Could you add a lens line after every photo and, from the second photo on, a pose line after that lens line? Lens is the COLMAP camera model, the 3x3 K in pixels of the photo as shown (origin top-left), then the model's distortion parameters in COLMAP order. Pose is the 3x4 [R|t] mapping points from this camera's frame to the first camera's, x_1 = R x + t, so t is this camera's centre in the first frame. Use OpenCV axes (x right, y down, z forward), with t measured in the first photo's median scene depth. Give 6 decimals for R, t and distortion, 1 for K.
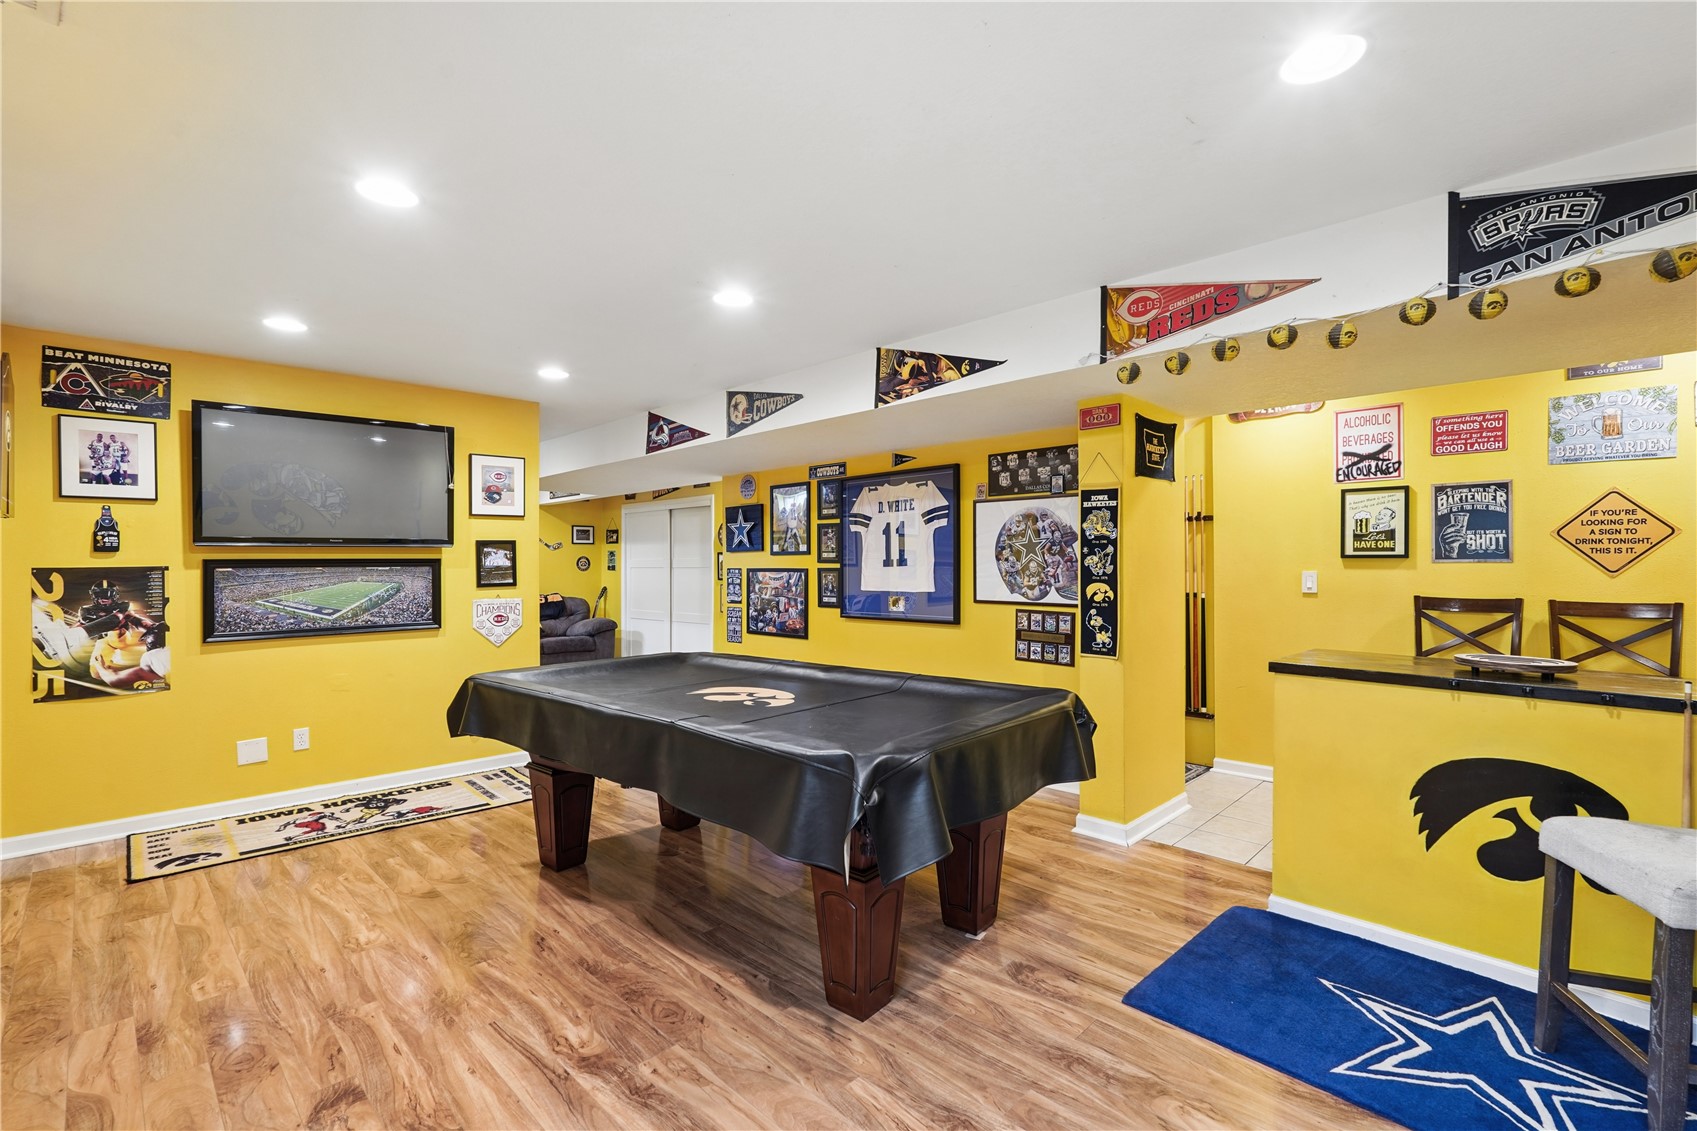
lens RADIAL K [[784.2, 0, 848.5], [0, 784.2, 565.5], [0, 0, 1]] dist [-0.001401, 0.000067]
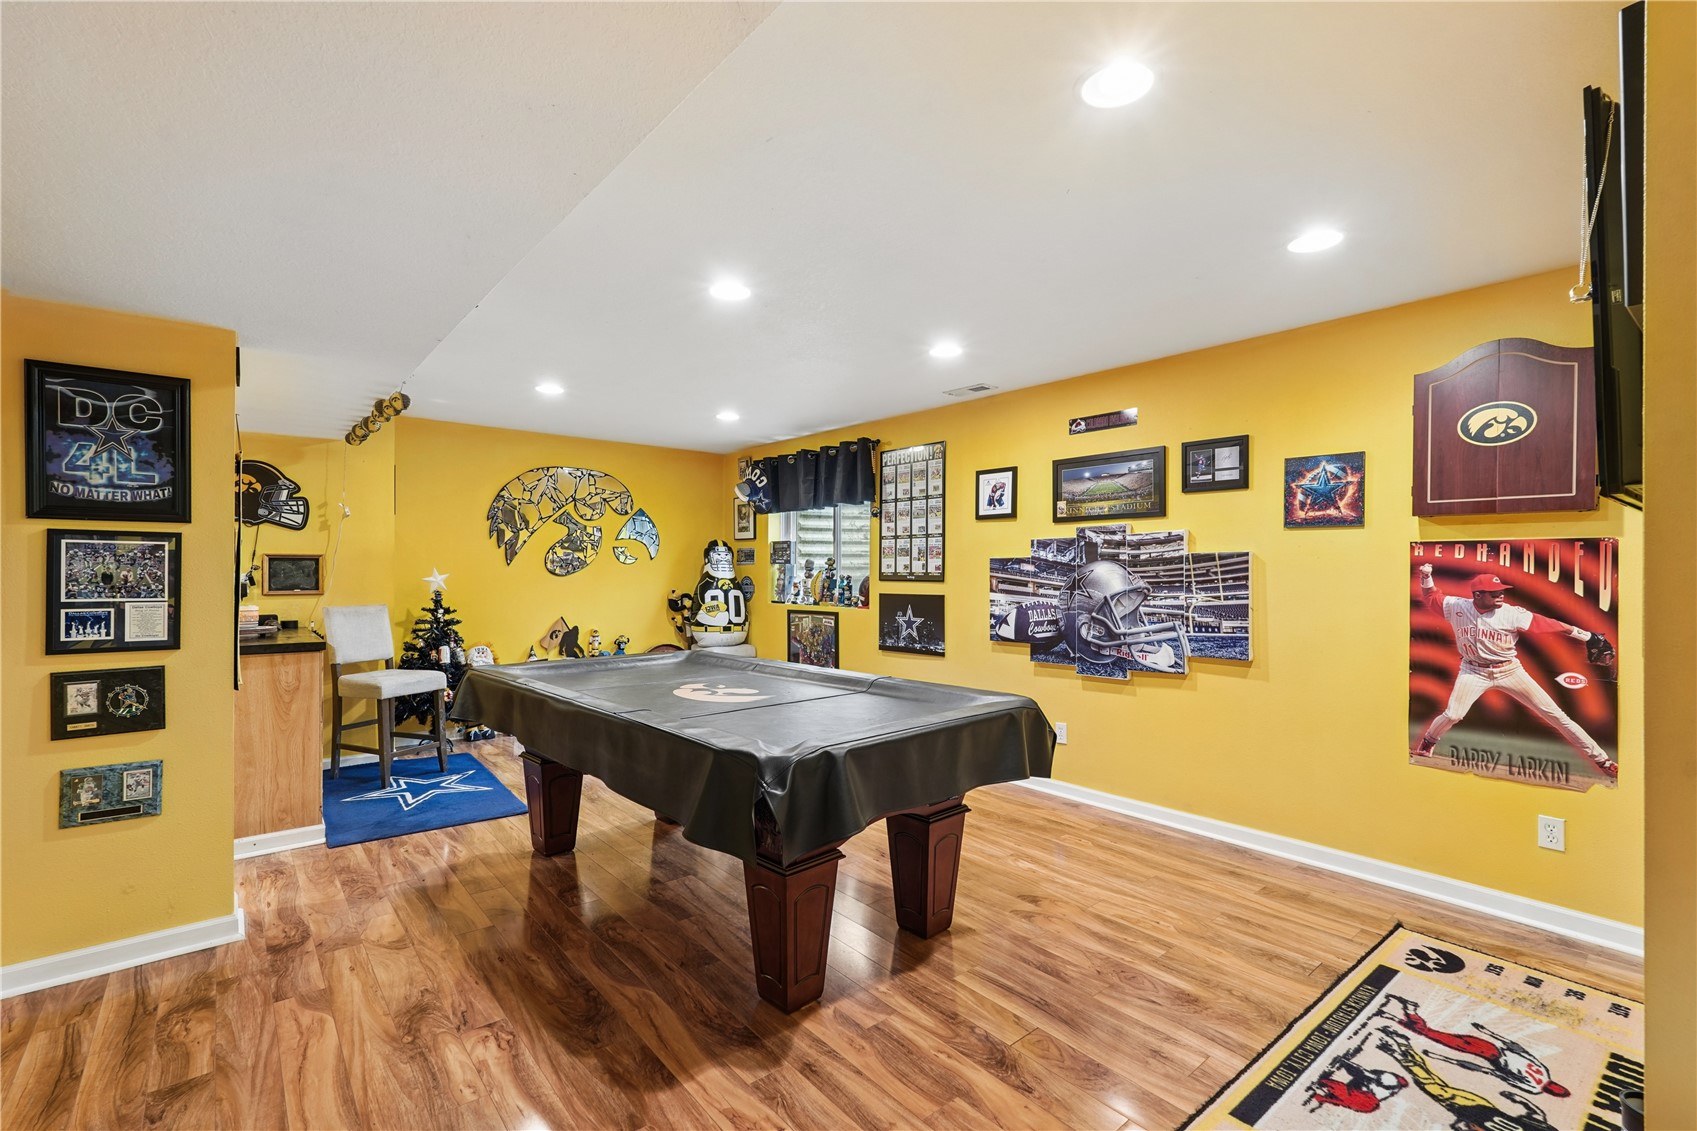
lens RADIAL K [[784.2, 0, 848.5], [0, 784.2, 565.5], [0, 0, 1]] dist [-0.001401, 0.000067]
pose [[-0.995888, -0.002403, 0.090563, -0.372676], [-0.003326, 0.999944, -0.010040, 0.007544], [-0.090533, -0.010300, -0.995840, 1.909835]]
